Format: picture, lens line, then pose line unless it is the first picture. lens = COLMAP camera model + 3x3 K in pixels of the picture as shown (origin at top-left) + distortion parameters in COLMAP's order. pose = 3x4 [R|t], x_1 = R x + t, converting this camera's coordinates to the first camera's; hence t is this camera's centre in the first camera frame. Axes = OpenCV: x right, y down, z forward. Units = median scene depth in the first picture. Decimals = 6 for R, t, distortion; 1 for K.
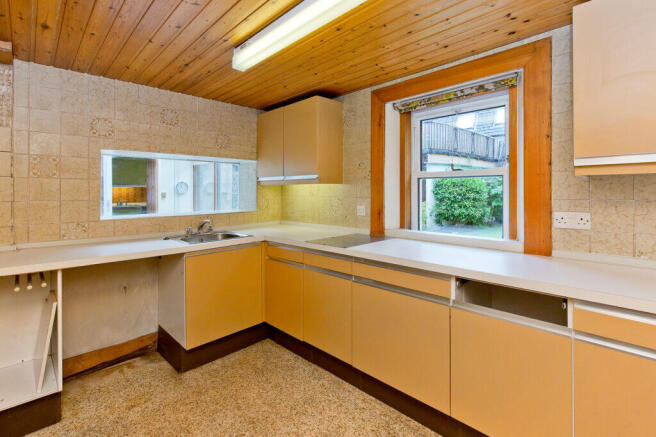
lens RADIAL K [[311.7, 0, 326.5], [0, 311.7, 192.1], [0, 0, 1]] dist [0.000066, -0.000007]
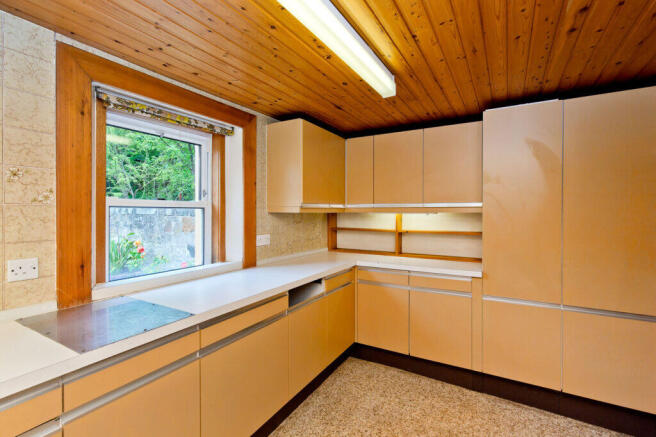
lens RADIAL K [[303.9, 0, 330.0], [0, 303.9, 208.4], [0, 0, 1]] dist [-0.001321, -0.000178]
pose [[-0.274721, 0.011789, 0.961452, -0.587921], [0.000074, 0.999925, -0.012240, -0.037161], [-0.961524, -0.003291, -0.274701, 0.841335]]
